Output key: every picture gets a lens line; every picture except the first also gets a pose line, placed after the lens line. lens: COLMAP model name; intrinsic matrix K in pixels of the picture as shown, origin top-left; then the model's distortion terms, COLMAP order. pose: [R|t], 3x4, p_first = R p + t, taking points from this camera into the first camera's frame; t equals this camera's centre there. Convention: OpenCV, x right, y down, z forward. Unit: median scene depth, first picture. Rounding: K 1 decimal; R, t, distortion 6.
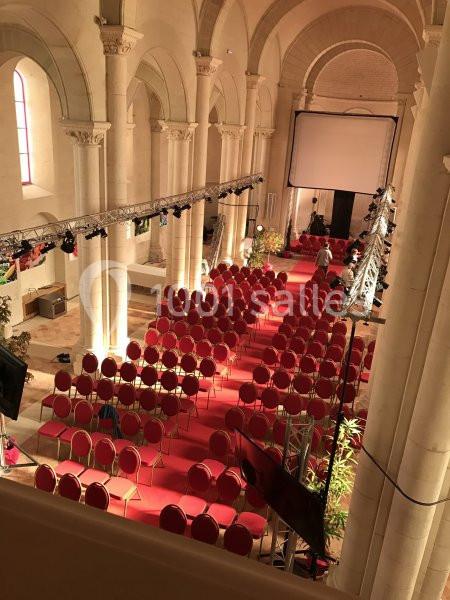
lens RADIAL K [[497.7, 0, 225.1], [0, 497.7, 296.6], [0, 0, 1]] dist [0.045966, -0.043639]
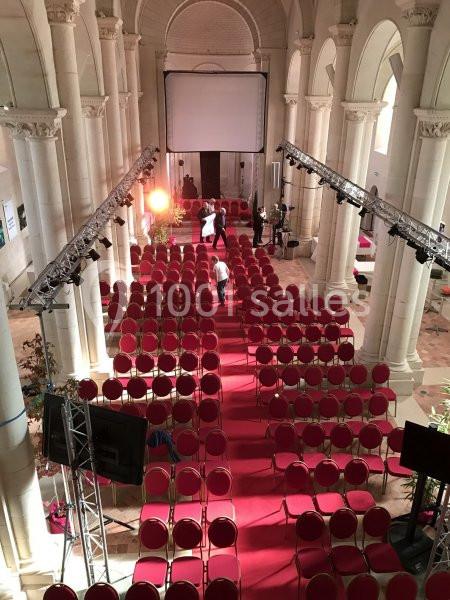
lens RADIAL K [[497.7, 0, 229.0], [0, 497.7, 300.2], [0, 0, 1]] dist [0.045966, -0.043639]
pose [[0.916684, -0.209541, 0.340270, -0.297835], [0.178081, 0.976477, 0.121573, -0.079687], [-0.357740, -0.050849, 0.932436, 0.098205]]
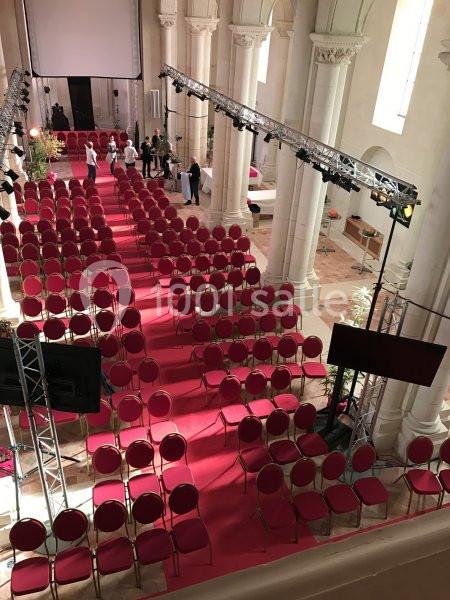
lens RADIAL K [[497.7, 0, 229.3], [0, 497.7, 299.8], [0, 0, 1]] dist [0.045966, -0.043639]
pose [[0.787430, -0.330327, 0.520421, -0.370445], [0.203466, 0.936253, 0.286411, -0.081256], [-0.581856, -0.119641, 0.804444, 0.113139]]
